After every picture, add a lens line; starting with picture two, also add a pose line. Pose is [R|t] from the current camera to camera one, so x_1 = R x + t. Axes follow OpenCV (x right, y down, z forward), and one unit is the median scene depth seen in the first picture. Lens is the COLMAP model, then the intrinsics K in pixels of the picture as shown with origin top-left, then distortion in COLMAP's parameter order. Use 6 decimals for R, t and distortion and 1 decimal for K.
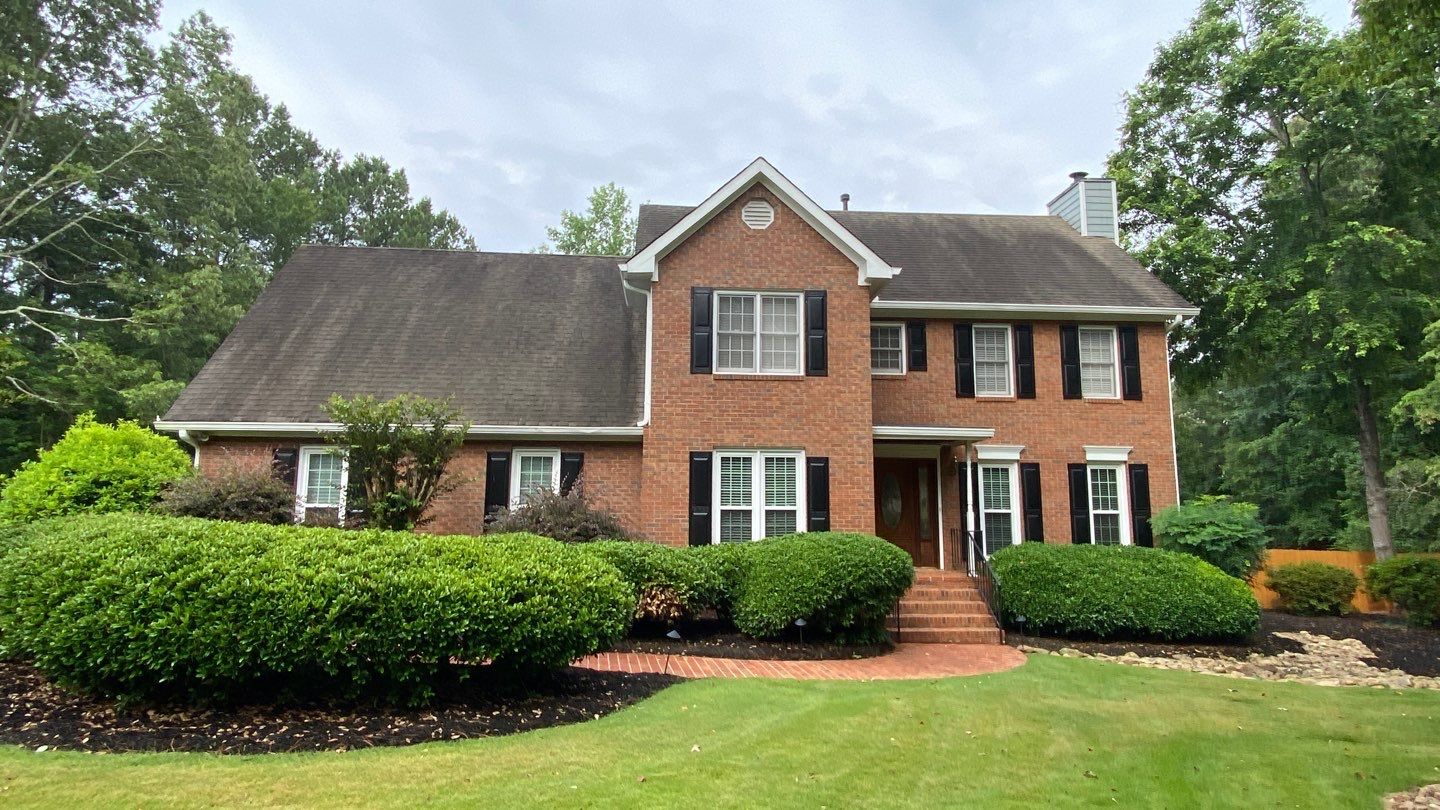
lens RADIAL K [[849.5, 0, 720.0], [0, 849.5, 405.0], [0, 0, 1]] dist [0.033878, -0.000152]
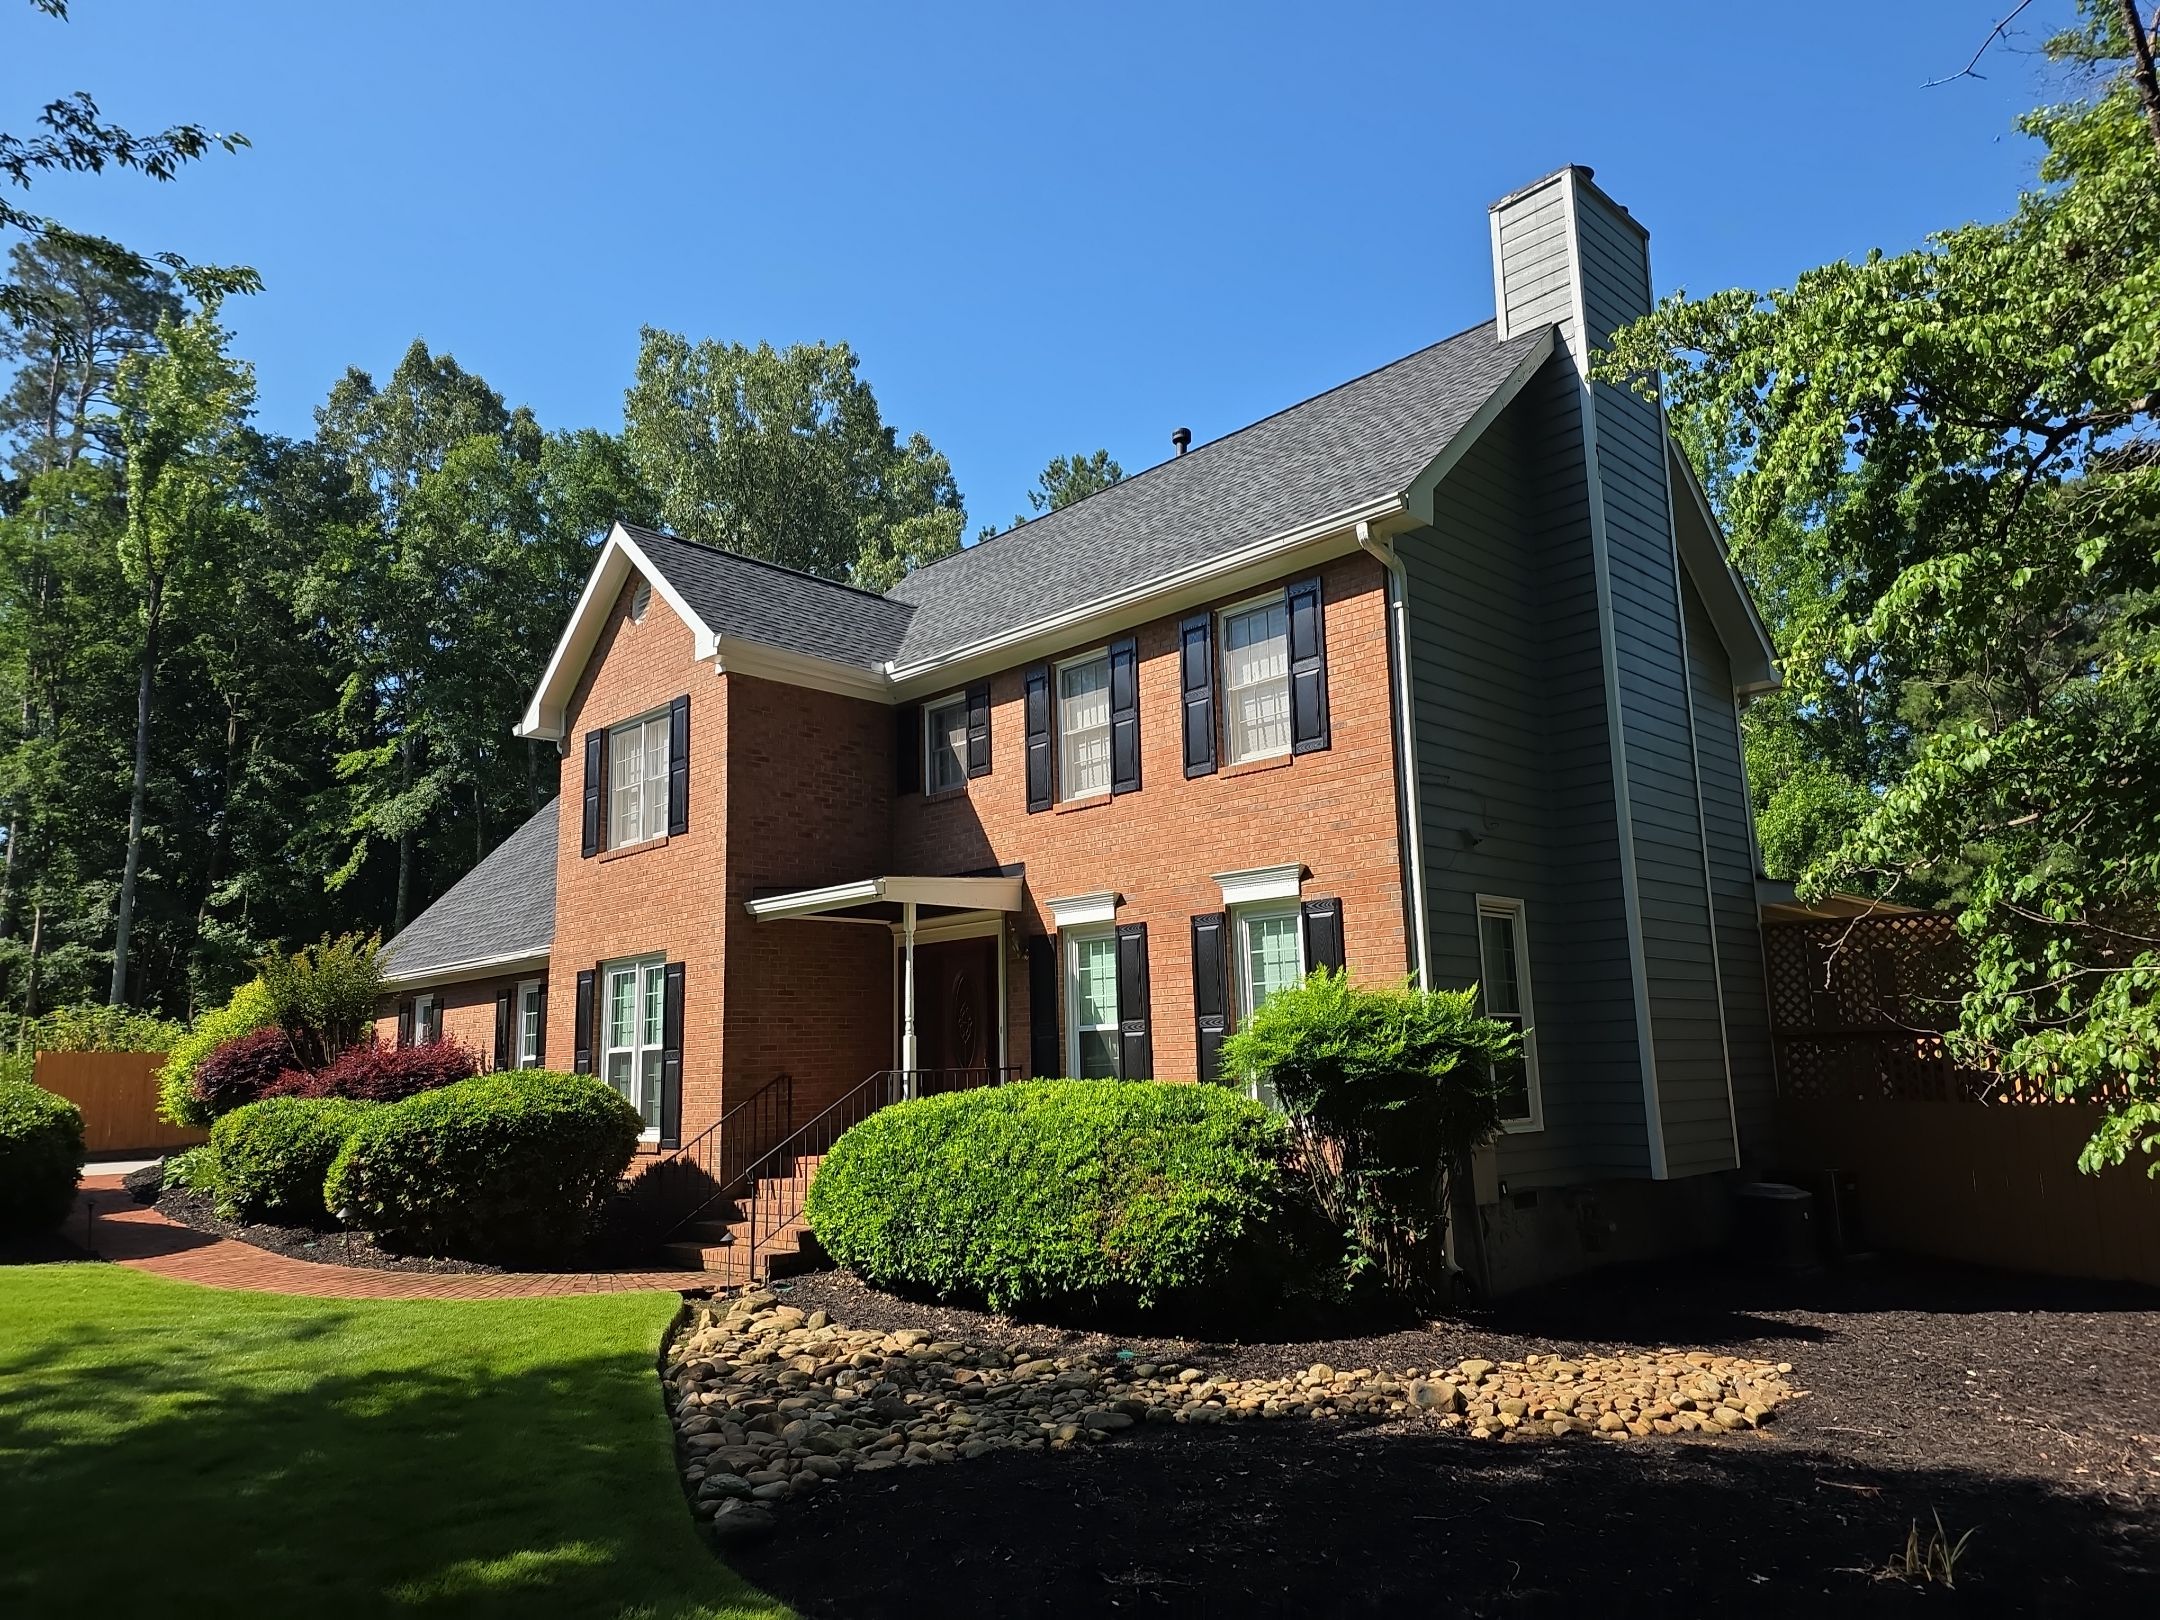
lens RADIAL K [[1528.2, 0, 1080.0], [0, 1528.2, 810.0], [0, 0, 1]] dist [0.102014, 0.000086]
pose [[0.629265, -0.159890, -0.760566, 1.020322], [0.127605, 0.986584, -0.101829, 0.089163], [0.766644, -0.032975, 0.641226, 0.433440]]
